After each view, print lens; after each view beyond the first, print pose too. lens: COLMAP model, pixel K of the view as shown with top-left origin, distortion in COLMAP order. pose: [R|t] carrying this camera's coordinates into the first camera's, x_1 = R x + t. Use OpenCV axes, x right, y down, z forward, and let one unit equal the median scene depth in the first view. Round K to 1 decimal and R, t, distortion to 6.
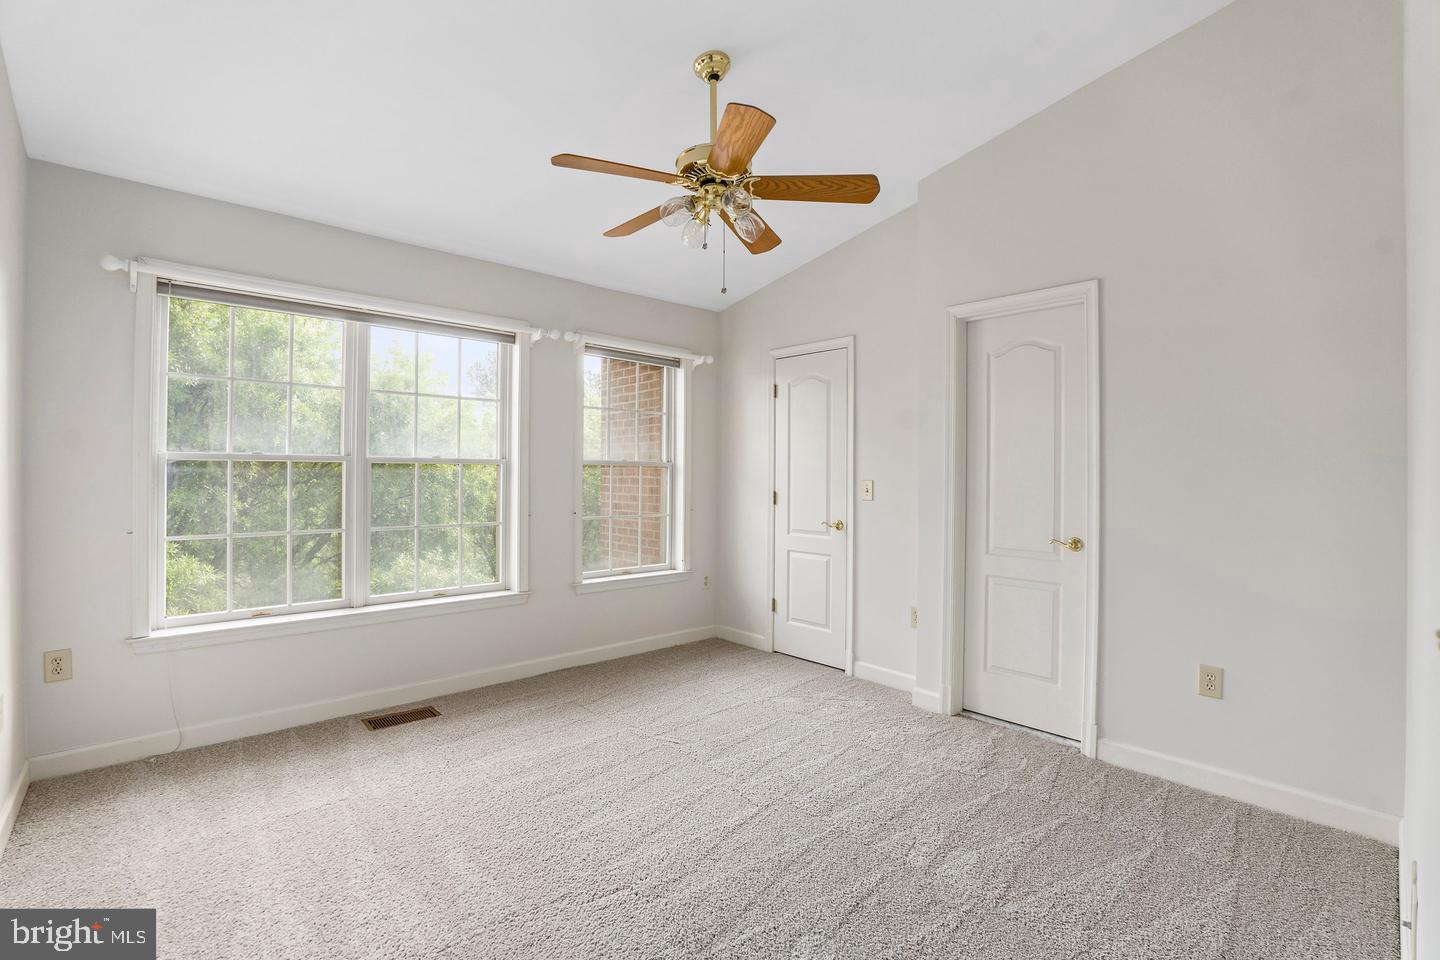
lens RADIAL K [[640.0, 0, 720.2], [0, 640.0, 473.9], [0, 0, 1]] dist [-0.045657, 0.012267]
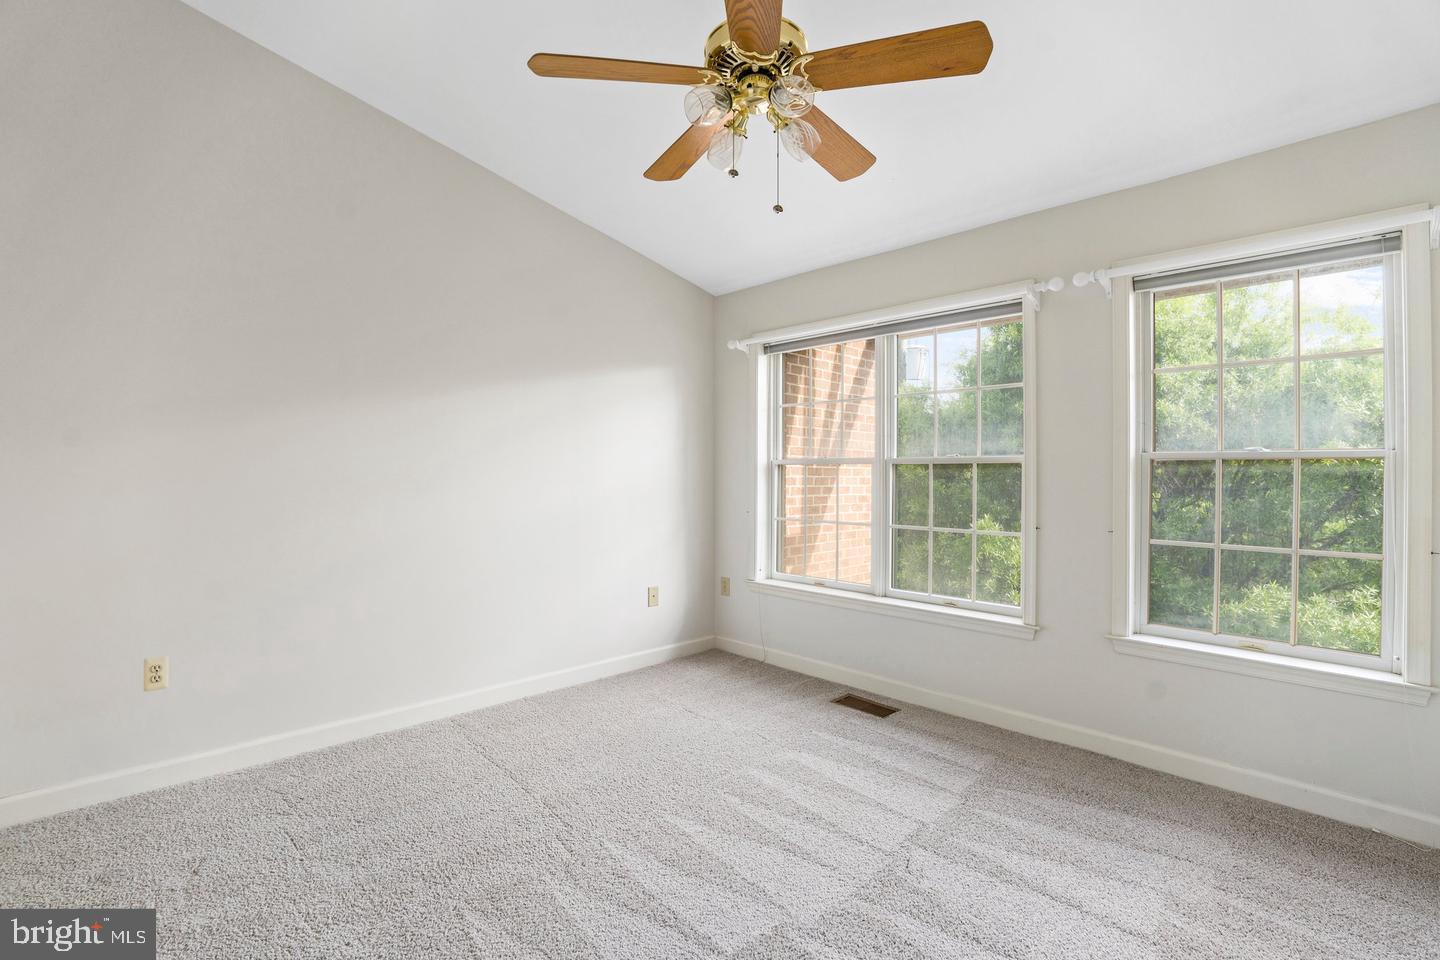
lens RADIAL K [[651.1, 0, 716.8], [0, 651.1, 482.5], [0, 0, 1]] dist [-0.006331, -0.000937]
pose [[0.020806, 0.005981, -0.999766, 0.572241], [0.006424, 0.999961, 0.006115, 0.005222], [0.999763, -0.006550, 0.020767, 0.722002]]
